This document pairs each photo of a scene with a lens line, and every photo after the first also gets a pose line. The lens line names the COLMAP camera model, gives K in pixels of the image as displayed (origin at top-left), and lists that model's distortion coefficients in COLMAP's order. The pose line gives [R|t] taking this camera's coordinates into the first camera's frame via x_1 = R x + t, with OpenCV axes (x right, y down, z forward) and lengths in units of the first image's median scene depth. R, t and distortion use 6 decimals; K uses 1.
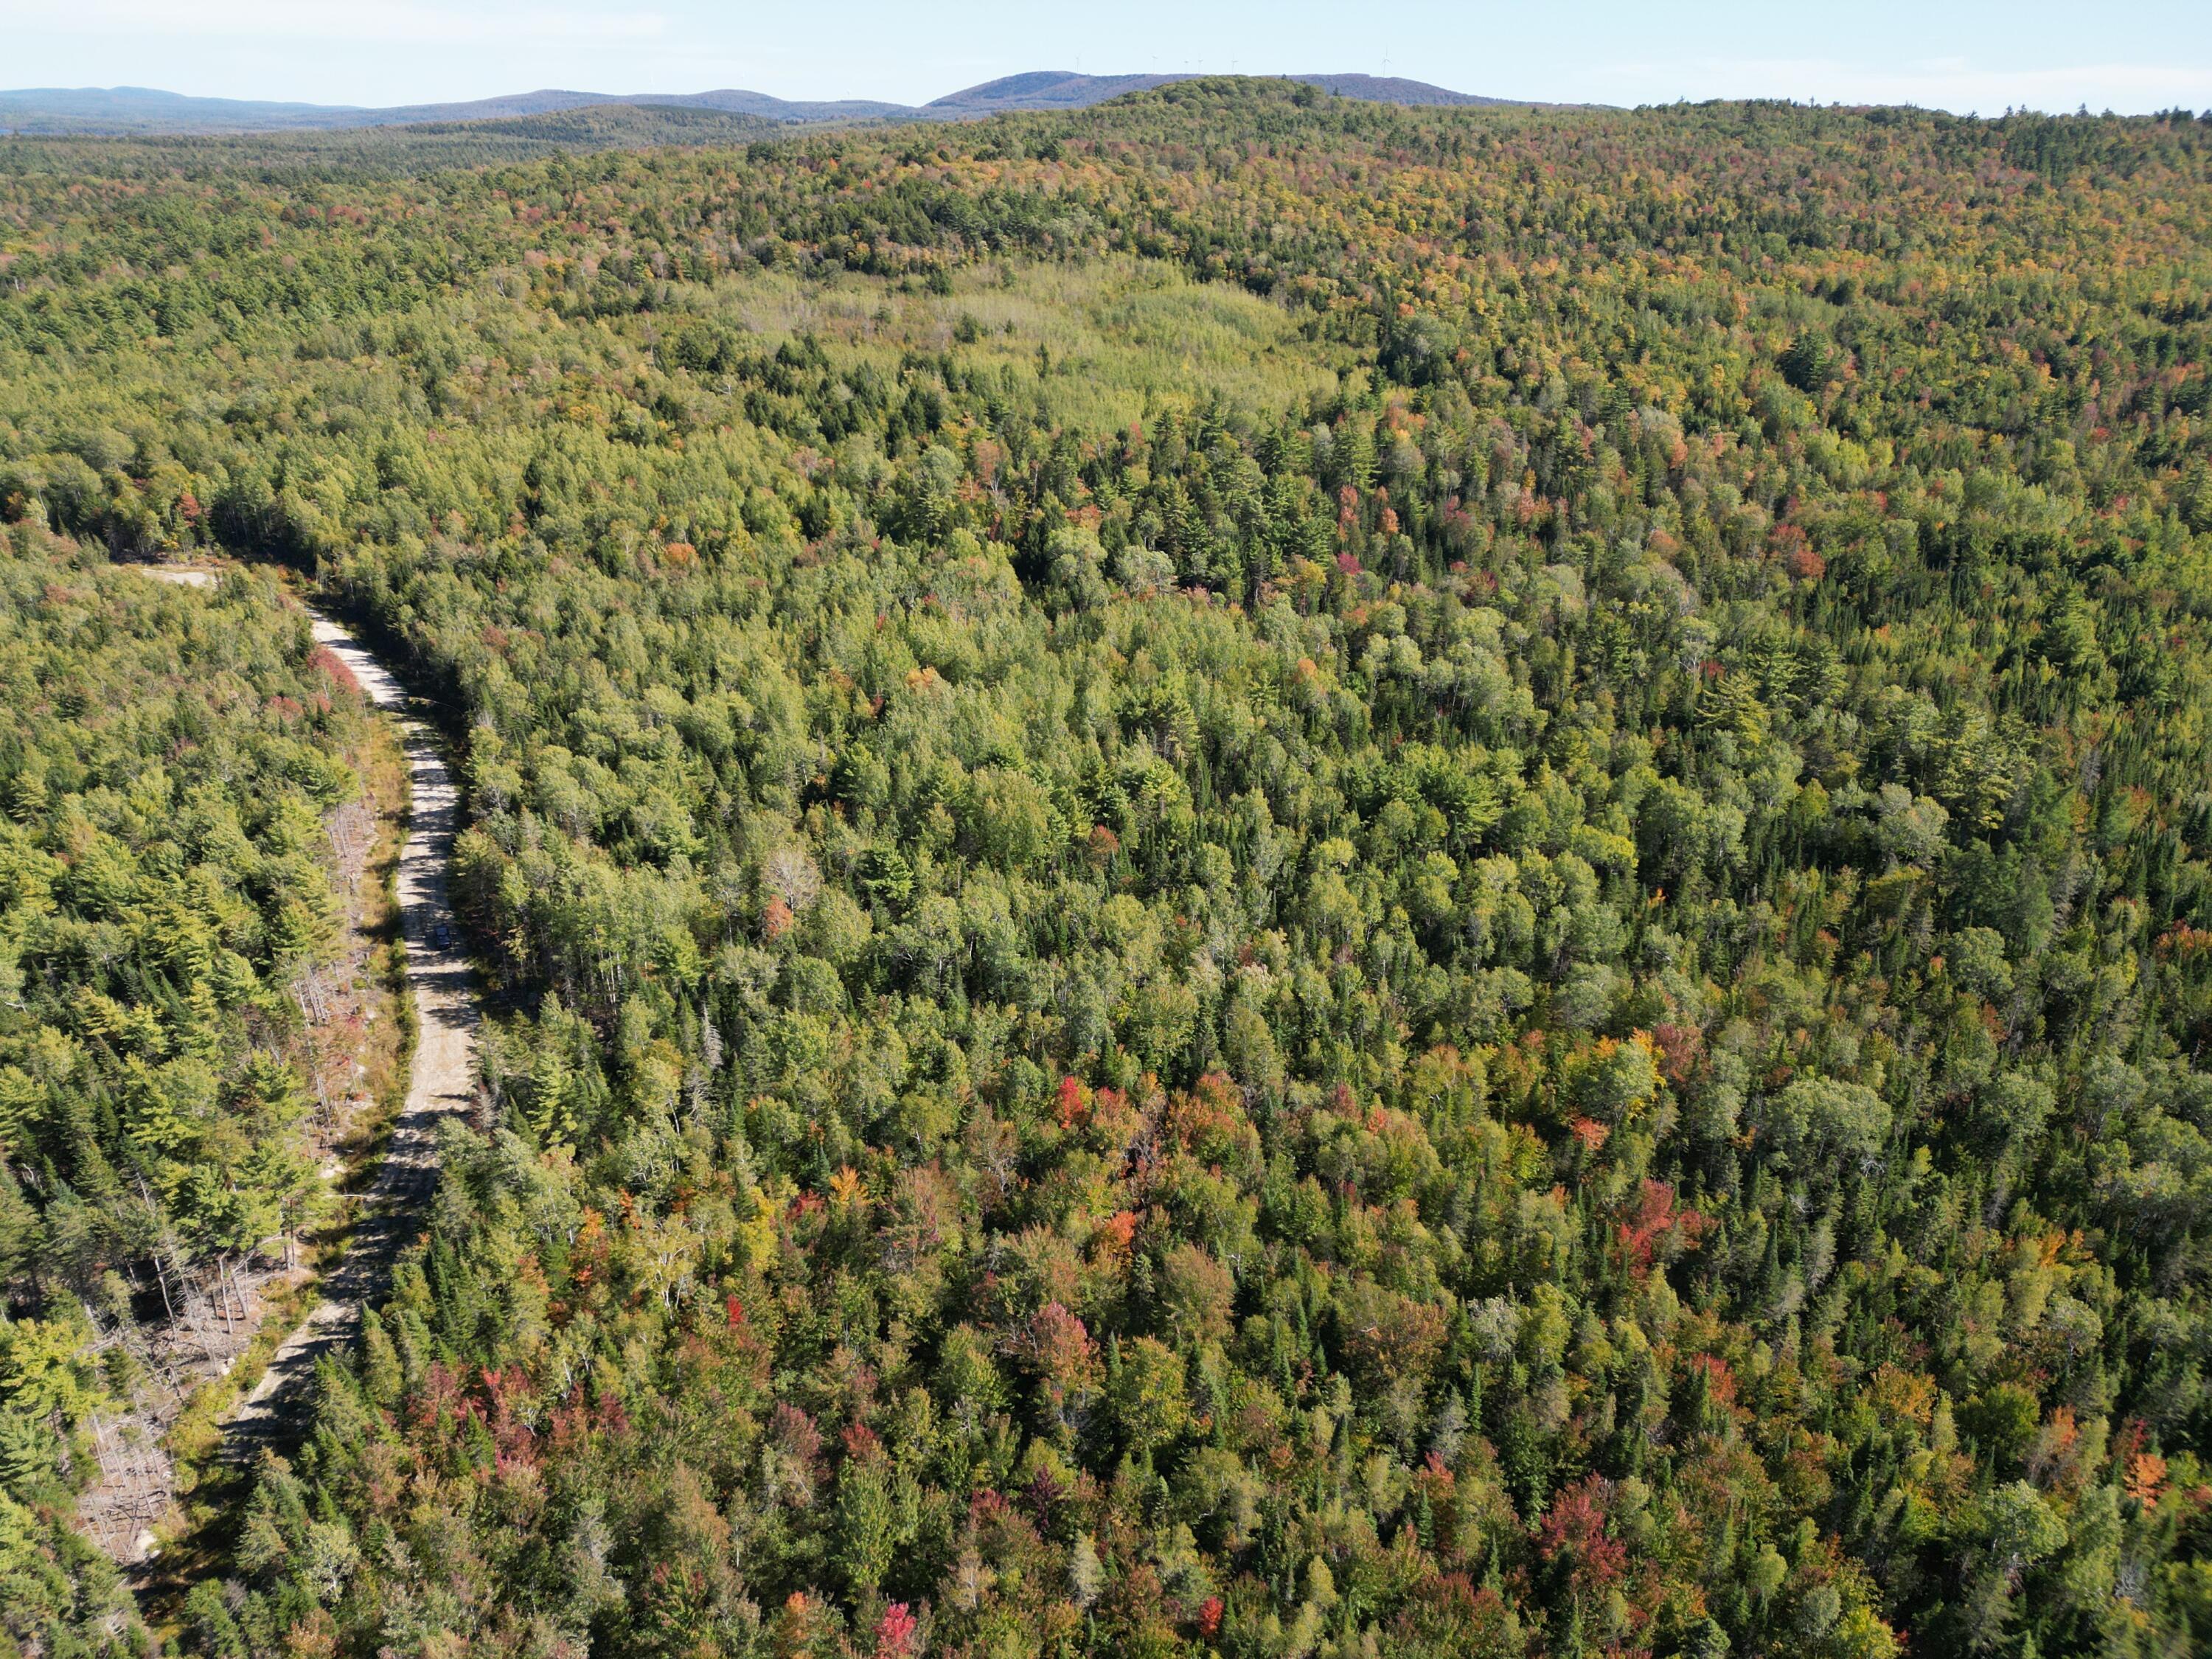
lens RADIAL K [[1539.1, 0, 1102.4], [0, 1539.1, 827.0], [0, 0, 1]] dist [0.077128, -0.076583]
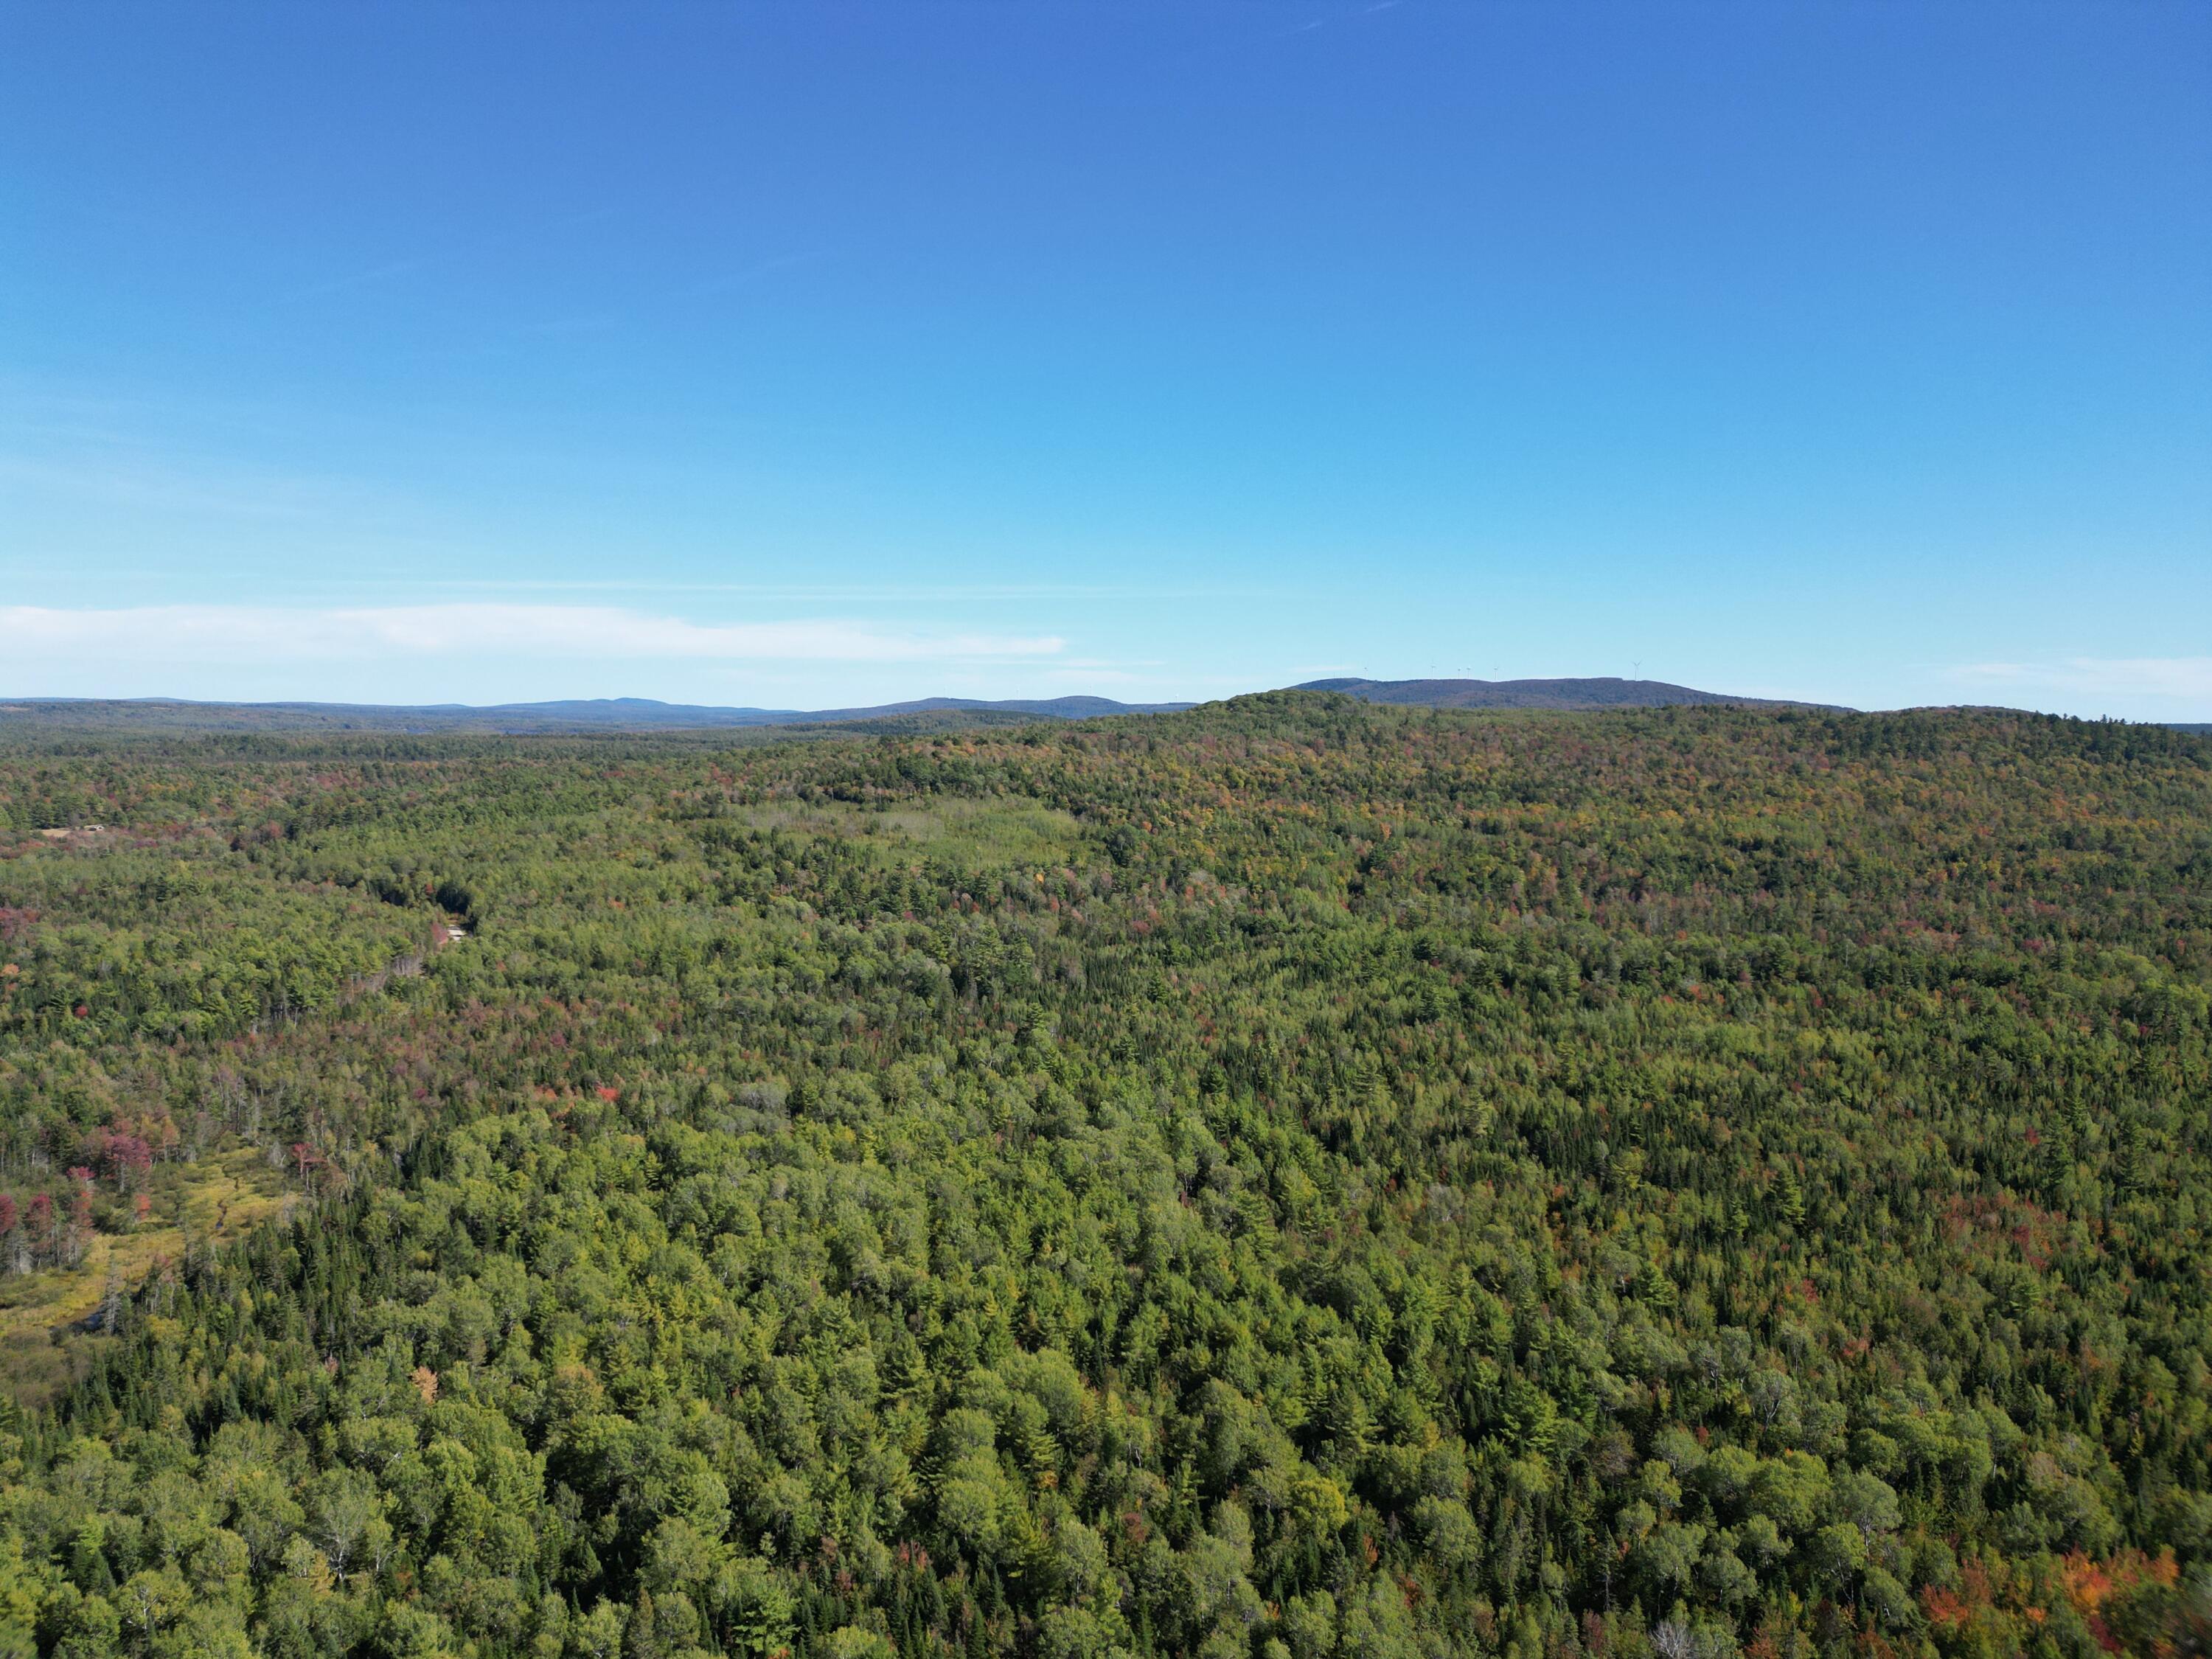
lens RADIAL K [[1524.4, 0, 1115.6], [0, 1524.4, 830.2], [0, 0, 1]] dist [0.093881, -0.094045]
pose [[0.978033, 0.012876, -0.208051, 1.177675], [-0.083602, 0.938530, -0.334922, 0.531828], [0.190950, 0.344958, 0.918990, -1.215352]]
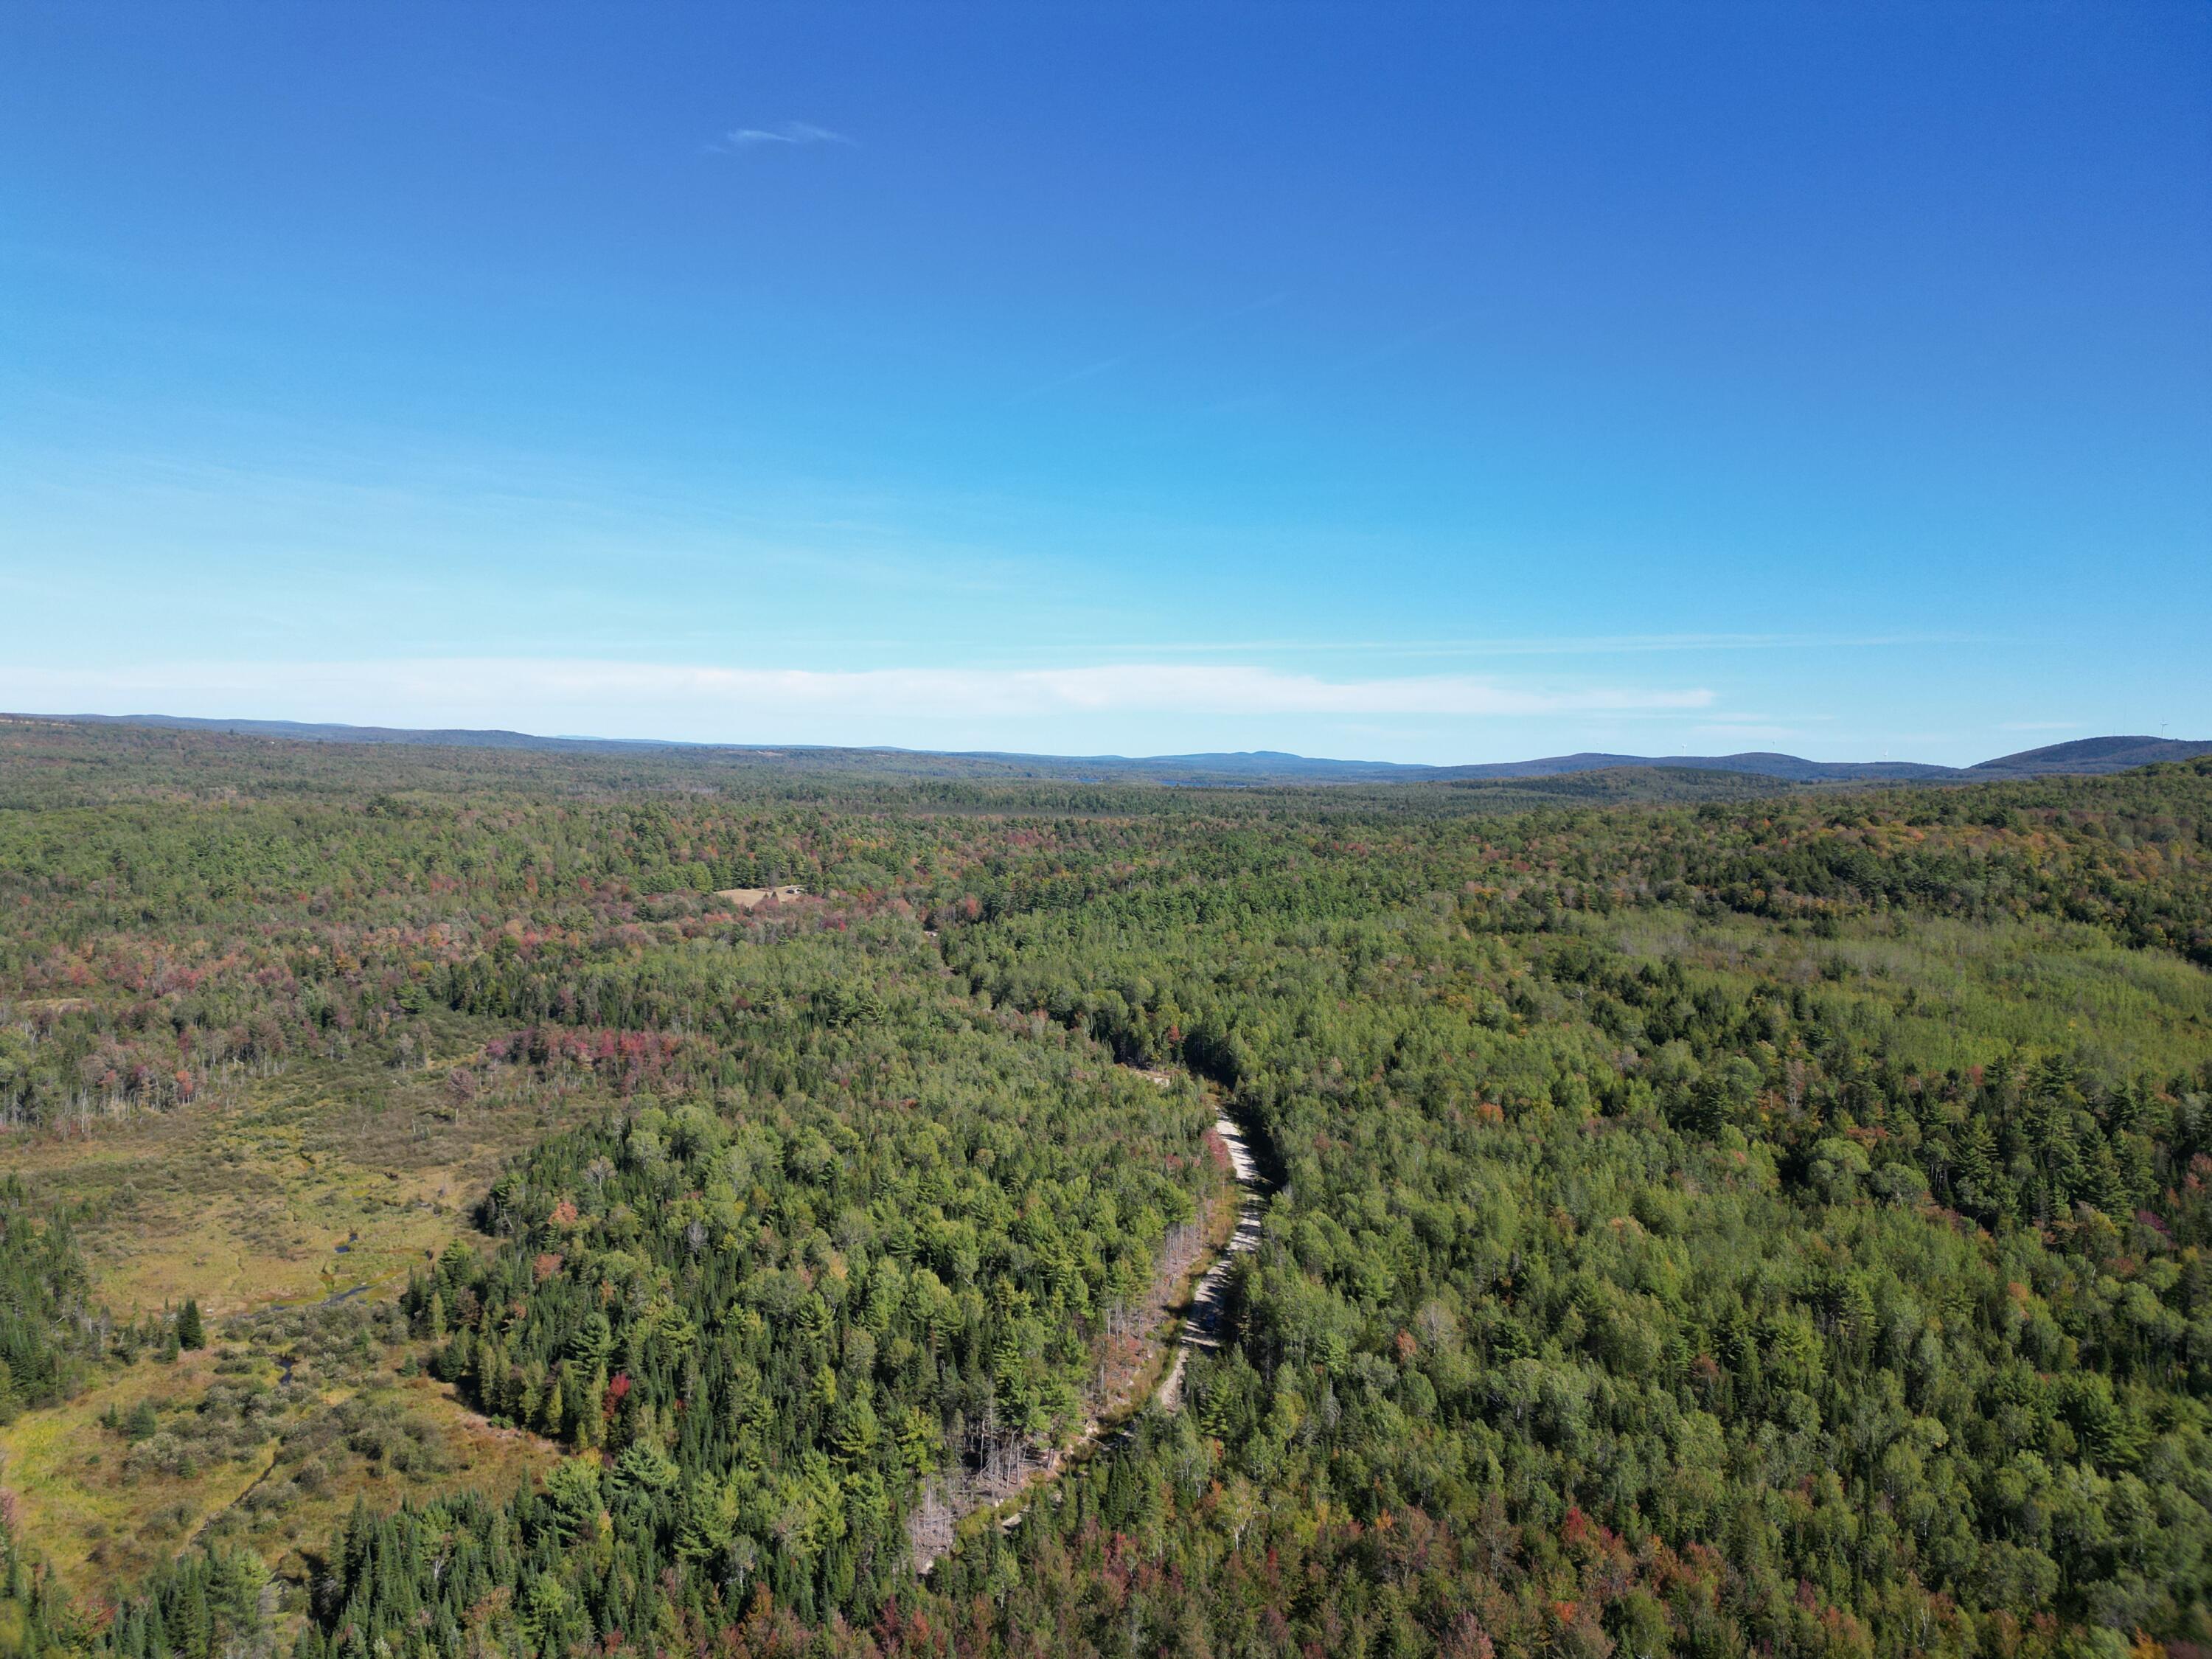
lens RADIAL K [[1533.4, 0, 1114.3], [0, 1533.4, 822.4], [0, 0, 1]] dist [0.094368, -0.100615]
pose [[0.818997, 0.034622, -0.572752, 0.249882], [-0.252001, 0.918465, -0.304824, 0.086947], [0.515499, 0.393984, 0.760945, -0.253927]]
